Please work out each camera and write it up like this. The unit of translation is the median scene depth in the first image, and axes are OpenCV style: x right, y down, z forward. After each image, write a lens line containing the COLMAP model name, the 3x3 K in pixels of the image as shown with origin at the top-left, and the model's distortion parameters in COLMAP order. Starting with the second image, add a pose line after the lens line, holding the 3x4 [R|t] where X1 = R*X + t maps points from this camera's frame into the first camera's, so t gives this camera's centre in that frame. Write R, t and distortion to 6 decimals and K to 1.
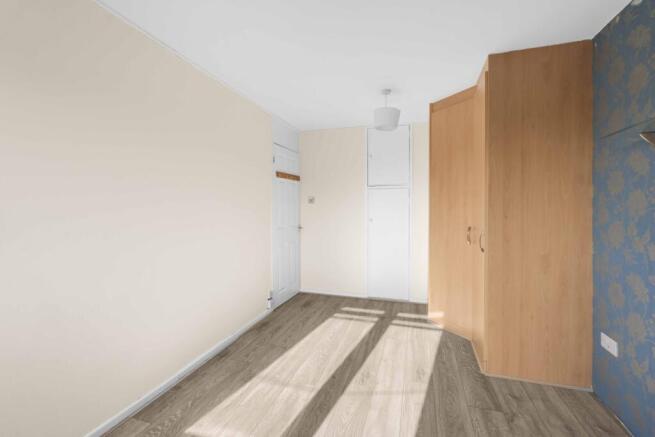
lens RADIAL K [[288.3, 0, 327.9], [0, 288.3, 215.2], [0, 0, 1]] dist [-0.000662, -0.000303]
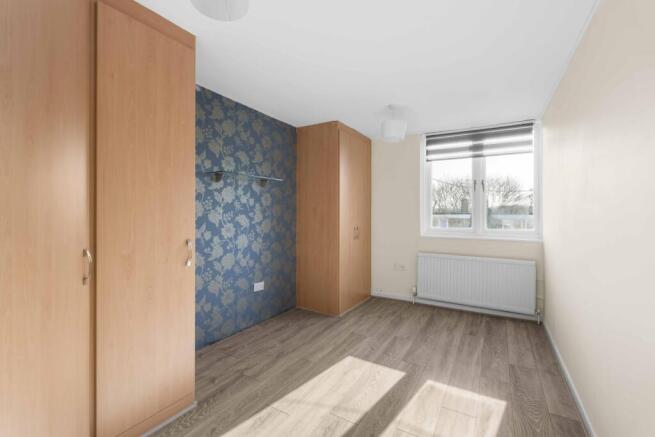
lens RADIAL K [[288.3, 0, 328.9], [0, 288.3, 216.5], [0, 0, 1]] dist [-0.000662, -0.000303]
pose [[-0.974766, -0.009594, 0.223024, -0.034853], [-0.001061, 0.999264, 0.038349, -0.049190], [-0.223228, 0.037145, -0.974058, 1.971265]]
